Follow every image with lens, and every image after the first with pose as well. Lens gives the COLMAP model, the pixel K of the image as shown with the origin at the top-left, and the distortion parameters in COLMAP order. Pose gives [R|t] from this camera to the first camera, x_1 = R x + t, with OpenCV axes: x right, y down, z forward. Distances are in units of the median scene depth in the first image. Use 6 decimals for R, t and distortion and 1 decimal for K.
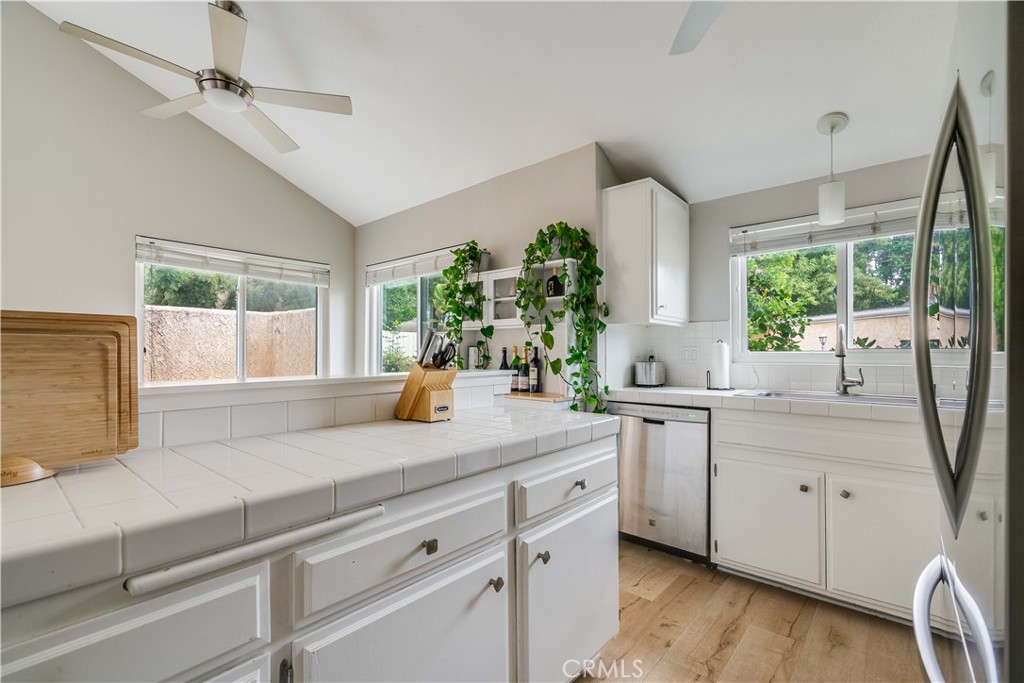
lens RADIAL K [[467.4, 0, 513.7], [0, 467.4, 354.5], [0, 0, 1]] dist [-0.003310, 0.000626]
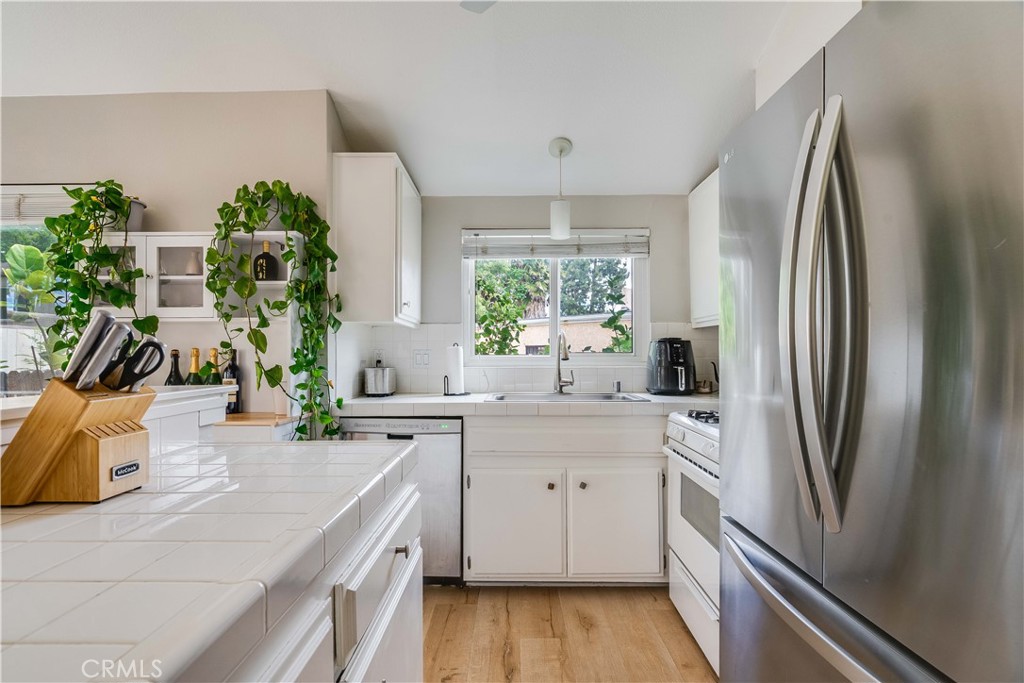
lens RADIAL K [[467.4, 0, 513.7], [0, 467.4, 354.5], [0, 0, 1]] dist [-0.003310, 0.000626]
pose [[0.762584, -0.000865, 0.646888, -0.092981], [0.004638, 0.999981, -0.004130, -0.003613], [-0.646872, 0.006149, 0.762573, 0.194827]]
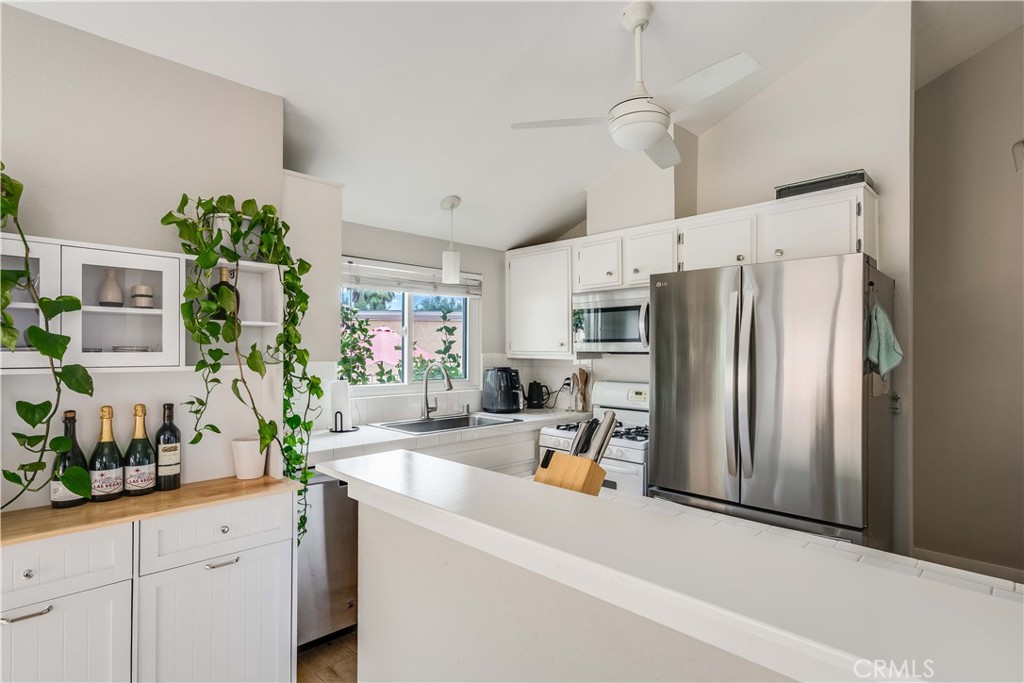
lens RADIAL K [[522.8, 0, 511.8], [0, 522.8, 352.2], [0, 0, 1]] dist [0.102708, -0.000024]
pose [[0.080835, -0.000827, 0.996727, -0.582189], [0.003371, 0.999994, 0.000556, -0.080941], [-0.996722, 0.003315, 0.080837, 0.601751]]
